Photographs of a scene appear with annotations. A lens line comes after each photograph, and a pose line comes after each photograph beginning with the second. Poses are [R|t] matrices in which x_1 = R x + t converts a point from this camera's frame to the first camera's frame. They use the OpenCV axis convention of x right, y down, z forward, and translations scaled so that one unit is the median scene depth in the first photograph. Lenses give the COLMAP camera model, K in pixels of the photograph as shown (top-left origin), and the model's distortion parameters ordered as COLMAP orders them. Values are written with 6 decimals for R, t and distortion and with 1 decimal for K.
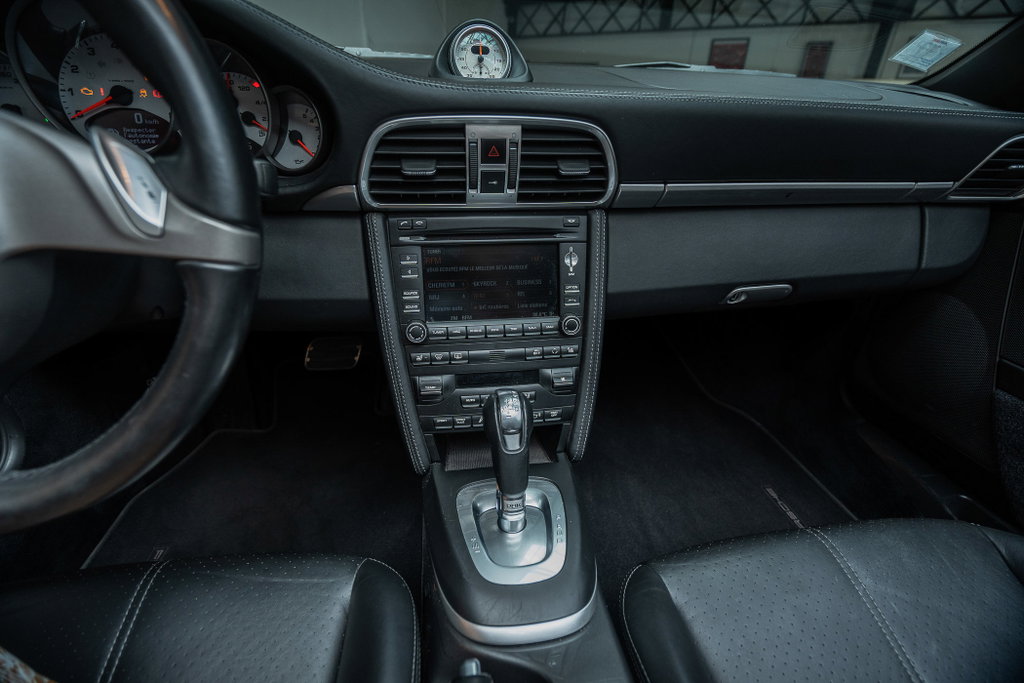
lens RADIAL K [[457.9, 0, 509.3], [0, 457.9, 335.1], [0, 0, 1]] dist [-0.002911, -0.000517]
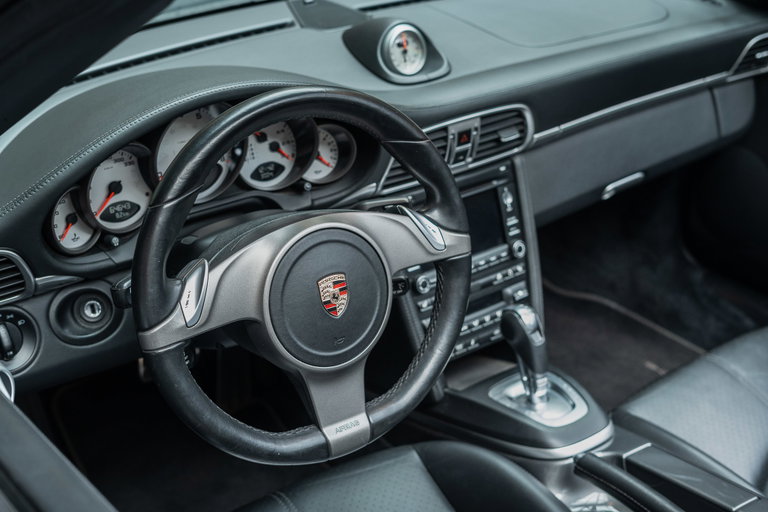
lens RADIAL K [[1136.4, 0, 385.4], [0, 1136.4, 260.5], [0, 0, 1]] dist [0.013339, 0.000000]
pose [[0.882218, -0.237111, 0.406779, -1.480616], [0.234417, 0.970448, 0.057272, -0.259685], [-0.408338, 0.044829, 0.911729, -1.705397]]
